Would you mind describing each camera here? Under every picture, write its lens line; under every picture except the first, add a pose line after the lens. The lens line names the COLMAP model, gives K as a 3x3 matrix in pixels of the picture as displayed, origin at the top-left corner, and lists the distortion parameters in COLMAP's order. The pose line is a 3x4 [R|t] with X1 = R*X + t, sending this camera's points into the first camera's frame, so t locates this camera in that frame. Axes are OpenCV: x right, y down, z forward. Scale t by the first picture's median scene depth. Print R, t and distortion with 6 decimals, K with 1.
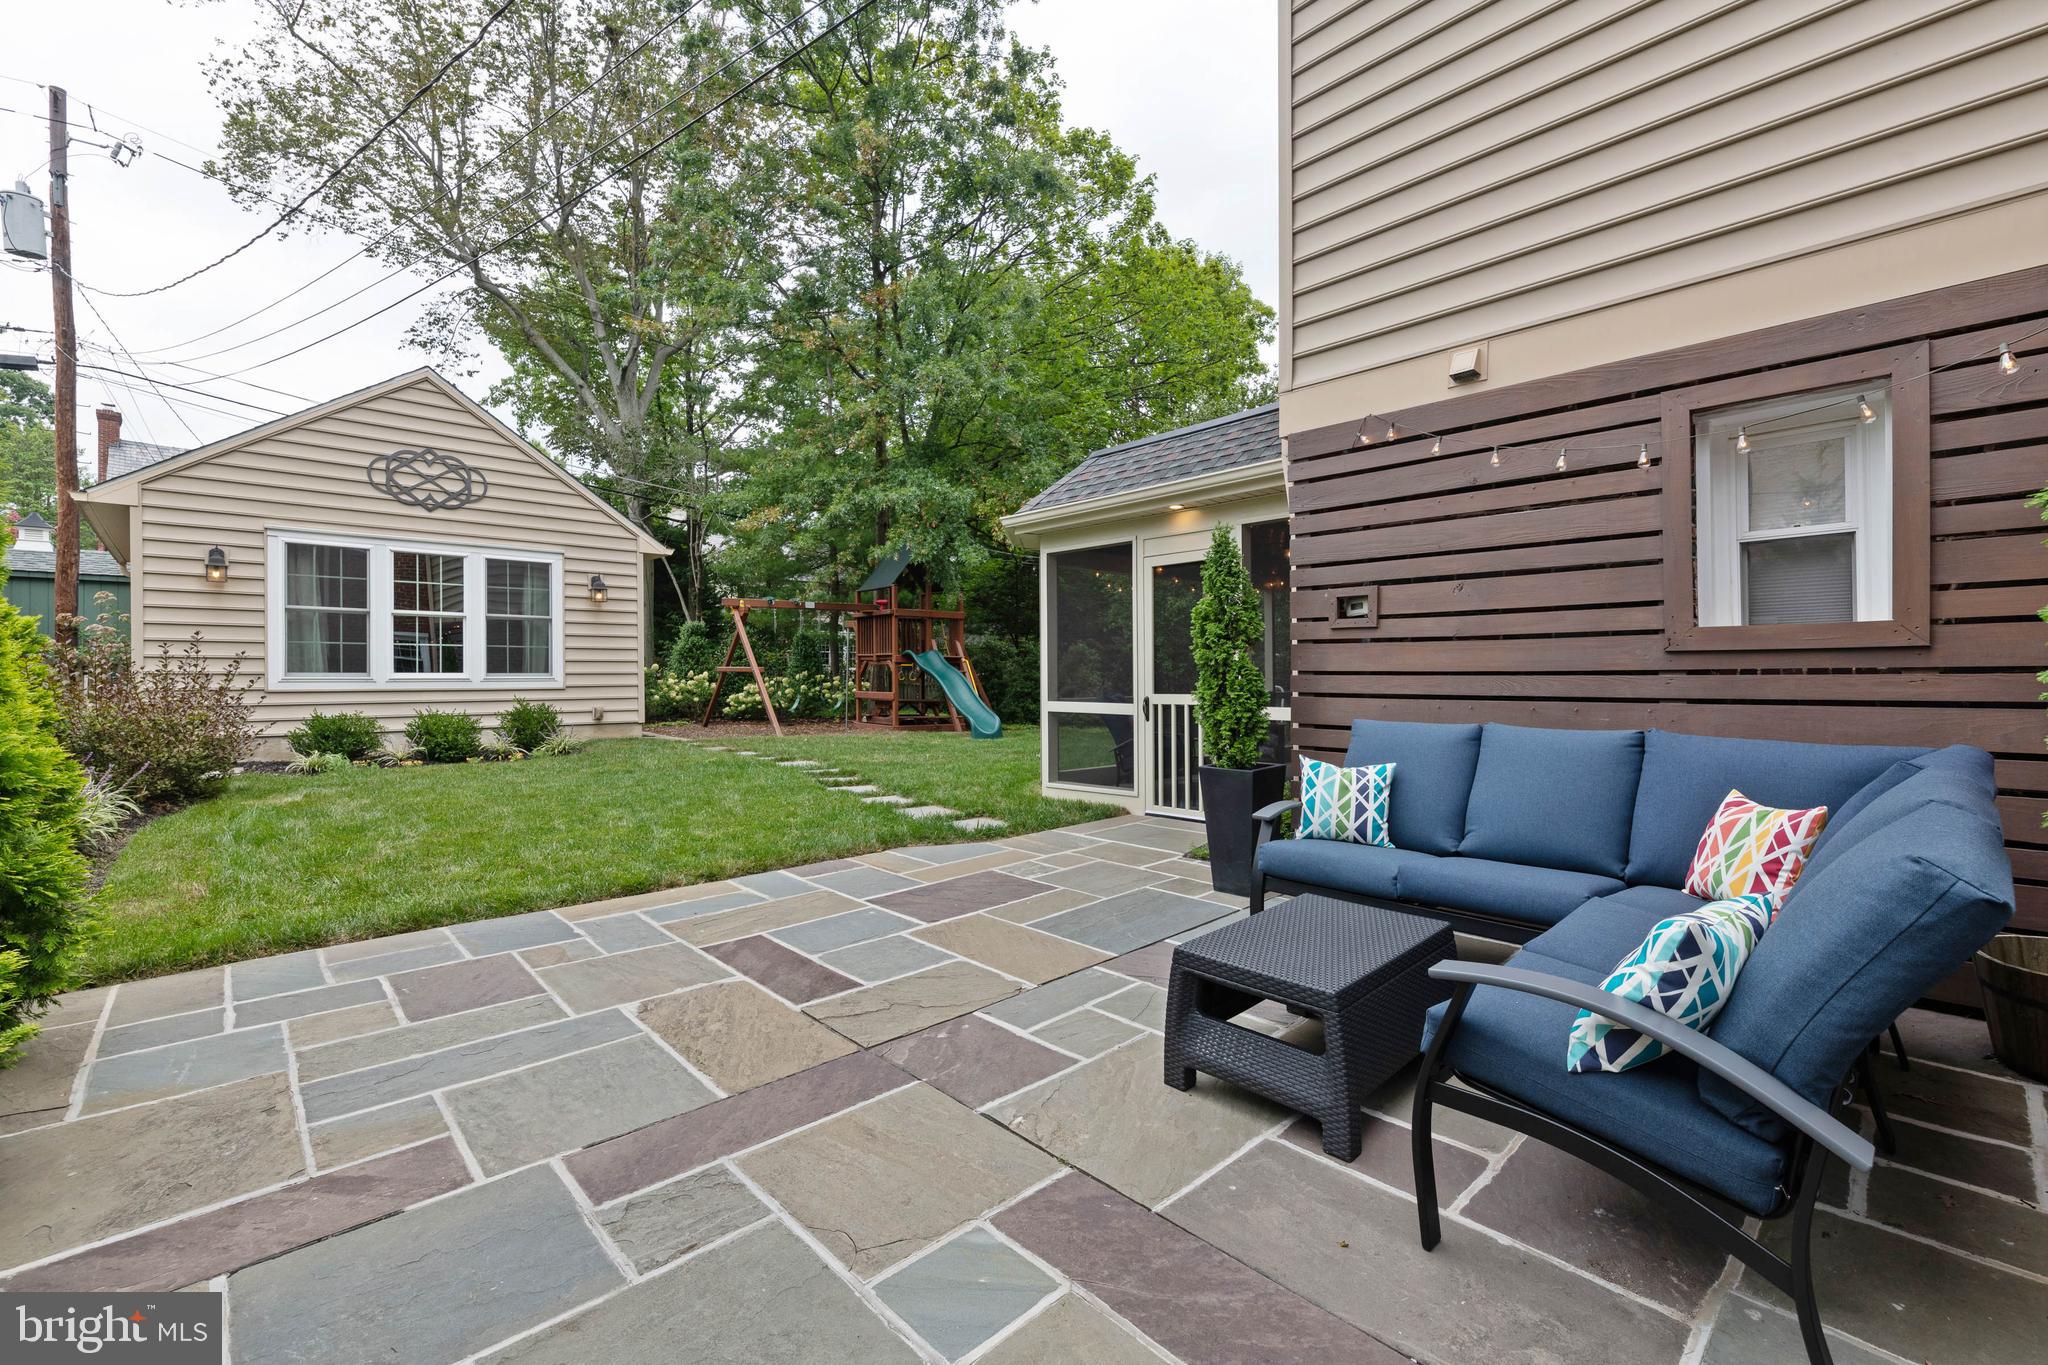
lens RADIAL K [[888.5, 0, 1018.4], [0, 888.5, 684.6], [0, 0, 1]] dist [-0.002713, 0.001435]
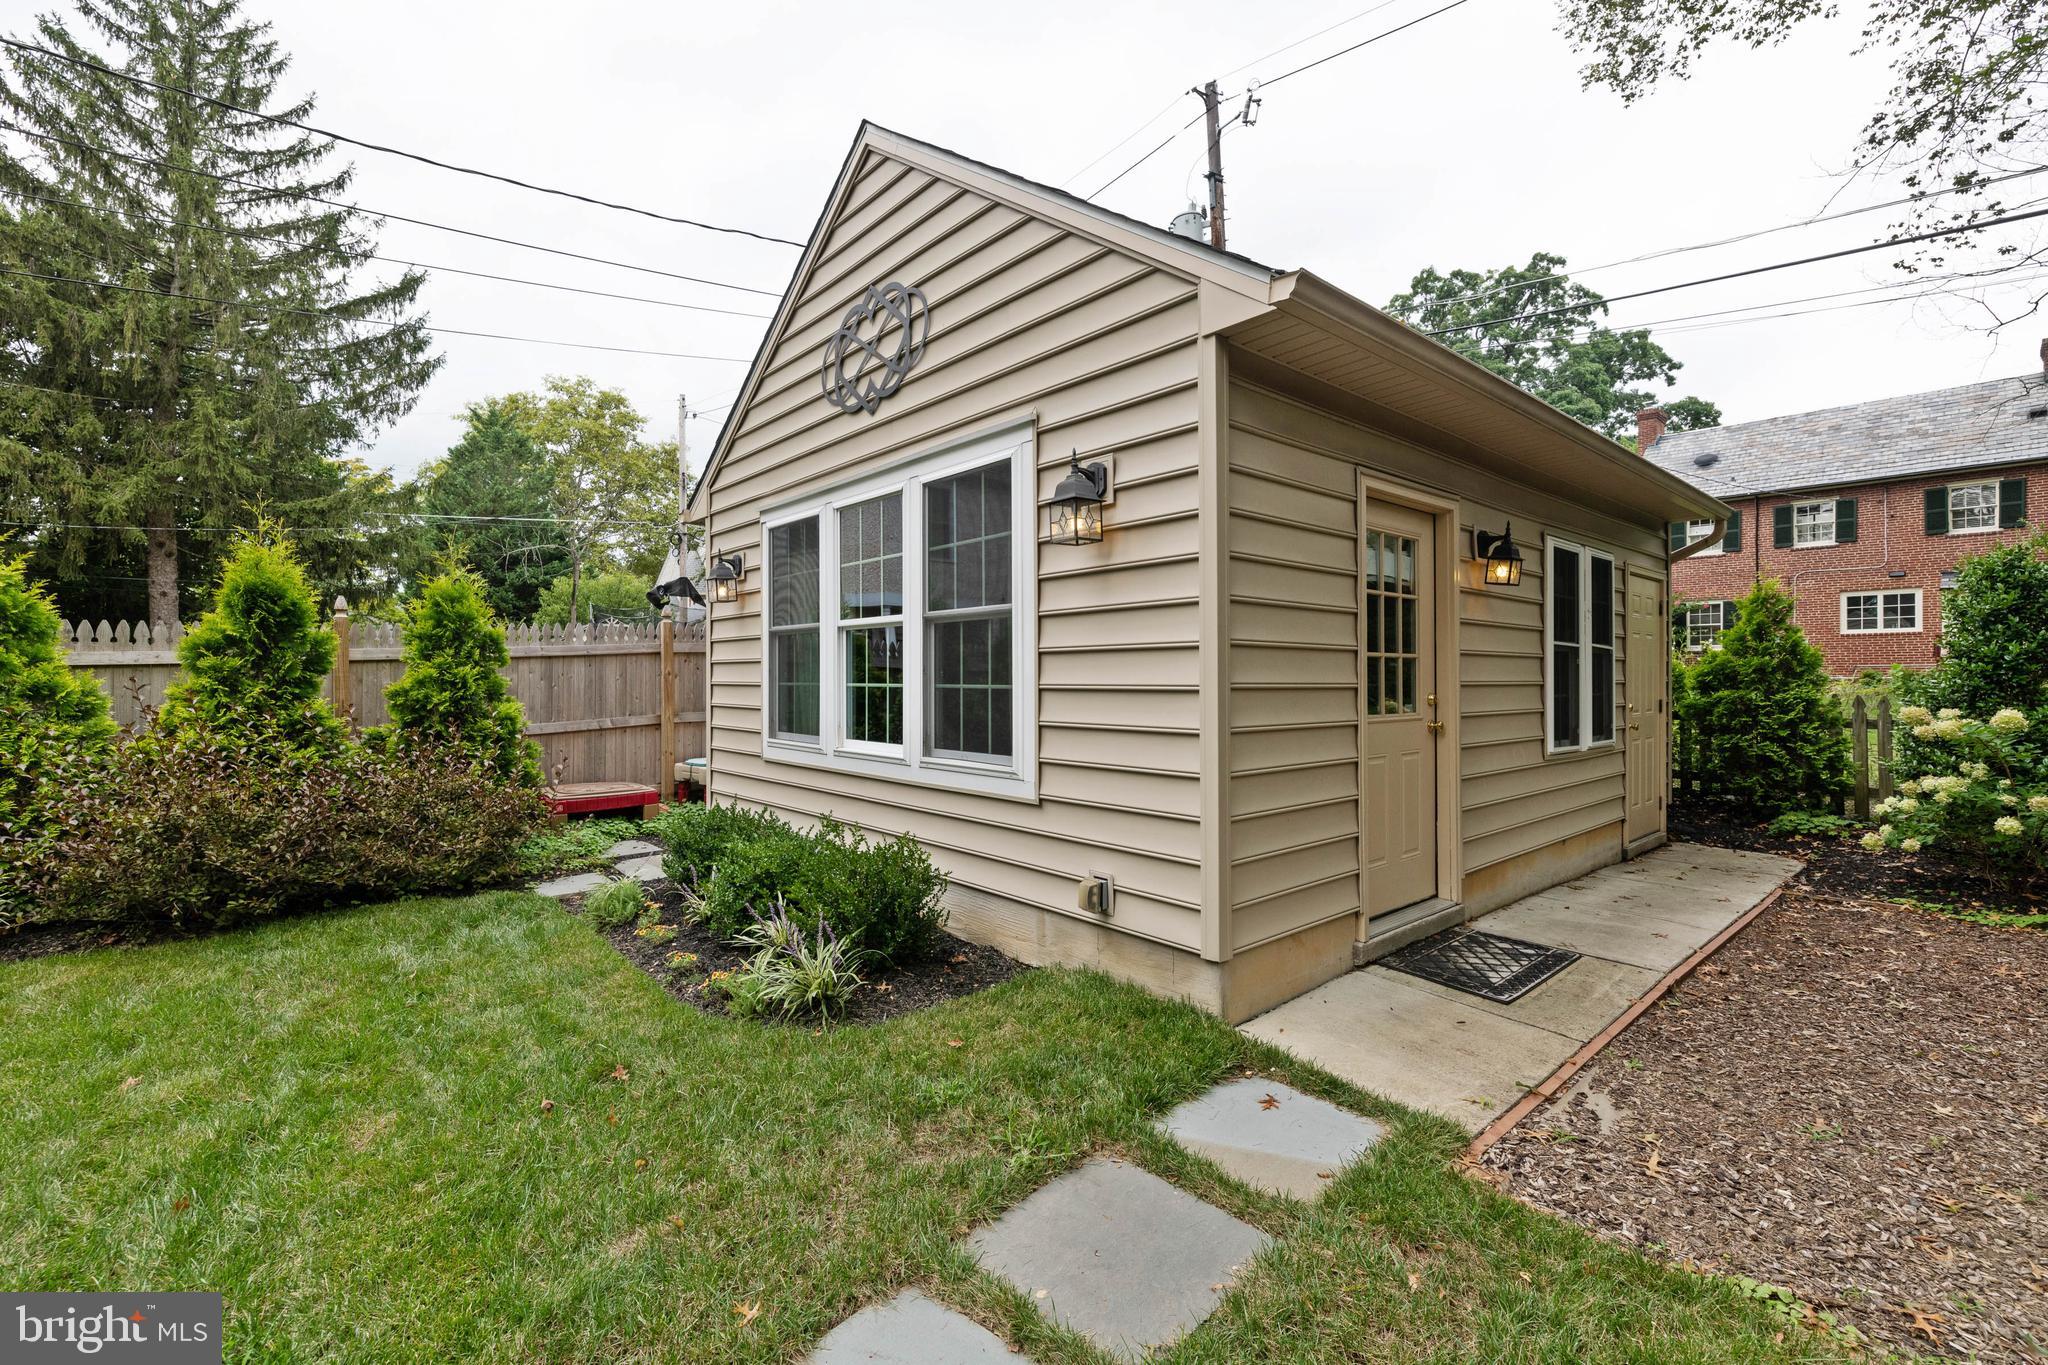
lens RADIAL K [[888.5, 0, 1023.4], [0, 888.5, 681.0], [0, 0, 1]] dist [-0.002713, 0.001435]
pose [[-0.025247, 0.001263, -0.999680, -0.169250], [-0.008427, 0.999963, 0.001476, -0.047701], [0.999646, 0.008461, -0.025236, 1.070220]]
